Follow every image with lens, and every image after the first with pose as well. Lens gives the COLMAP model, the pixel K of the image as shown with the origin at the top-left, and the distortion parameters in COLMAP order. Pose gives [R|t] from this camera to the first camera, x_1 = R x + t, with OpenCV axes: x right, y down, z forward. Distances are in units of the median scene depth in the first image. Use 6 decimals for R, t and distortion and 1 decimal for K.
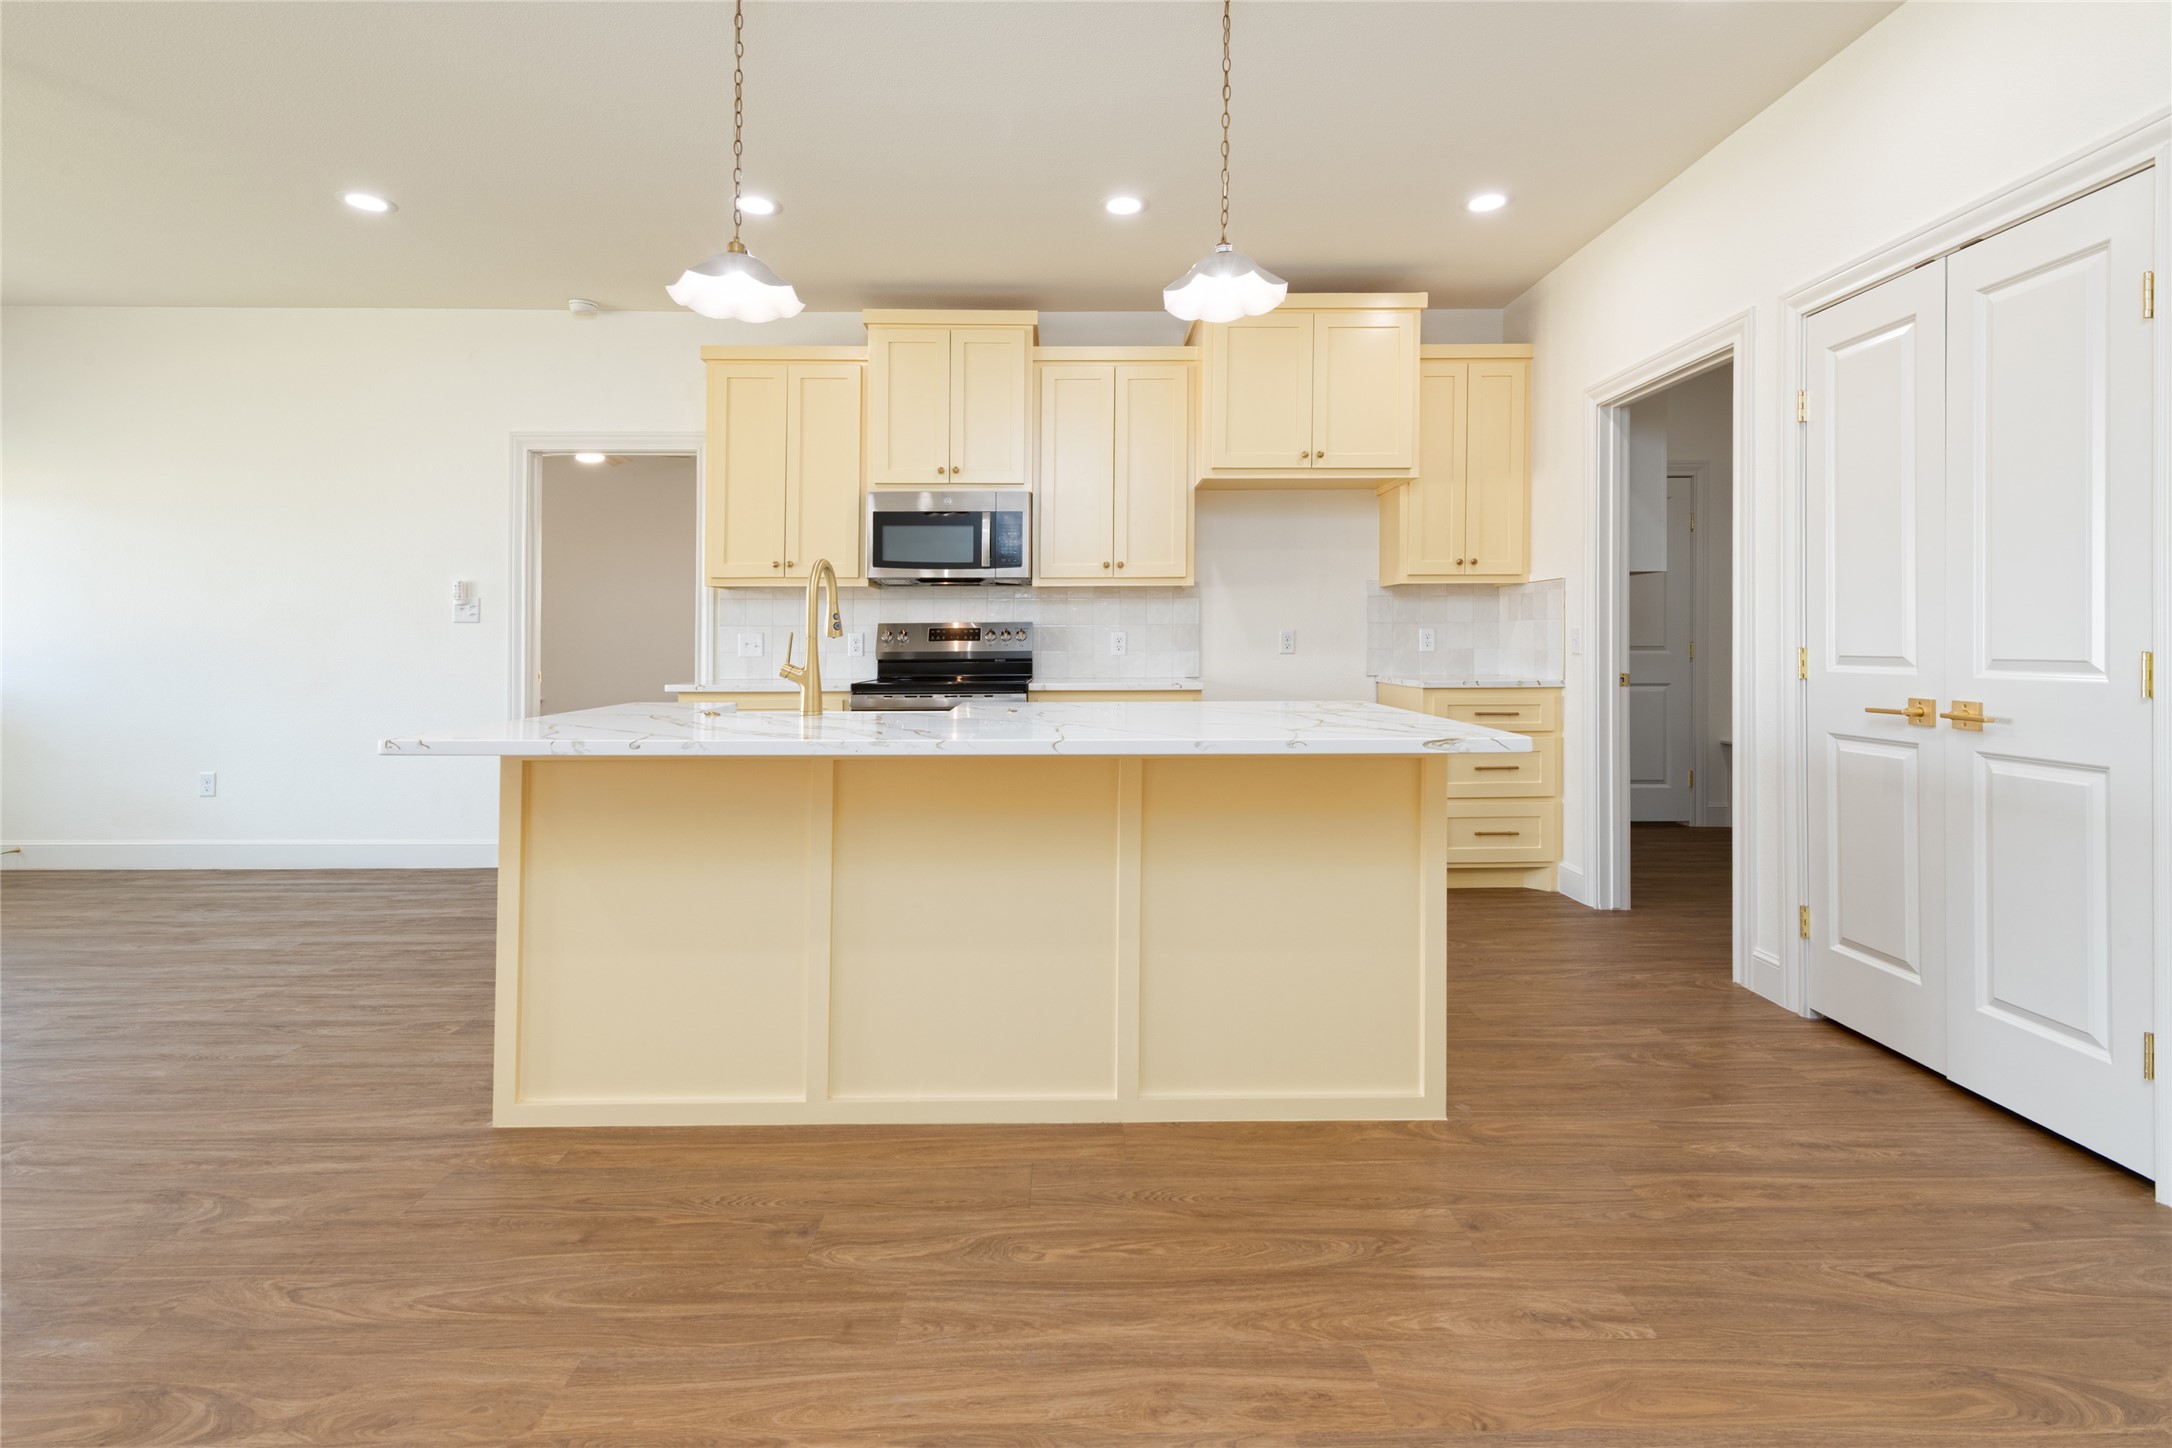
lens RADIAL K [[964.6, 0, 1080.1], [0, 964.6, 630.4], [0, 0, 1]] dist [0.003679, -0.000138]
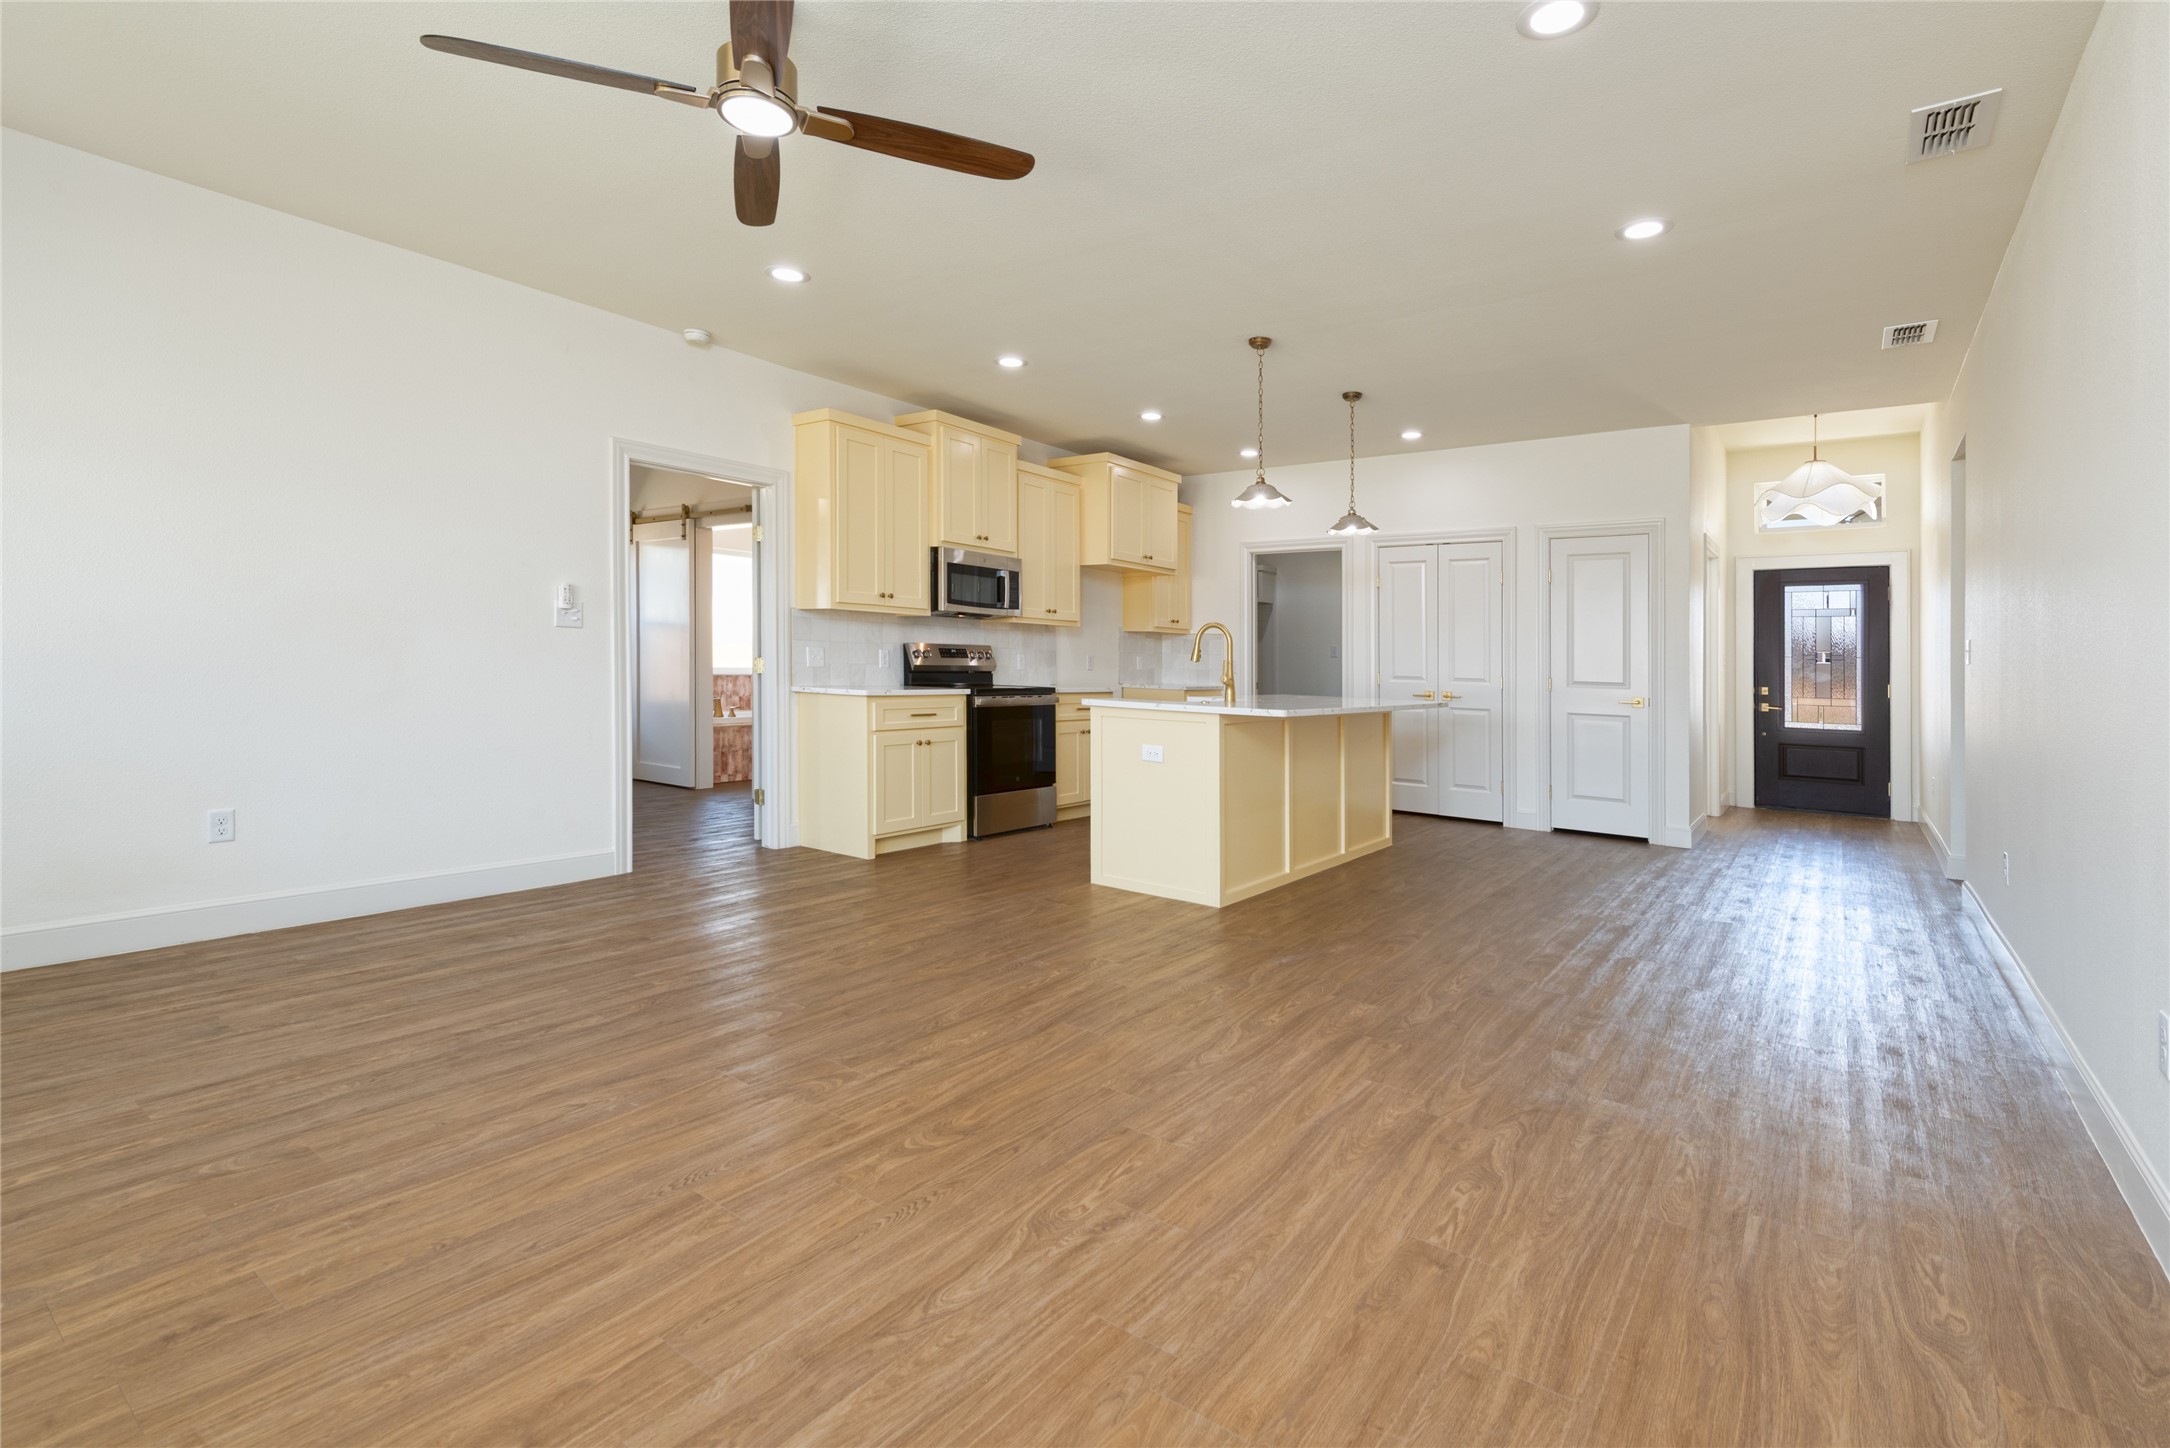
lens RADIAL K [[1004.3, 0, 1078.9], [0, 1004.3, 664.7], [0, 0, 1]] dist [-0.000053, -0.000180]
pose [[0.603543, 0.015506, 0.797180, -1.232715], [-0.041065, 0.999088, 0.011658, -0.003346], [-0.796272, -0.039772, 0.603629, -0.013604]]
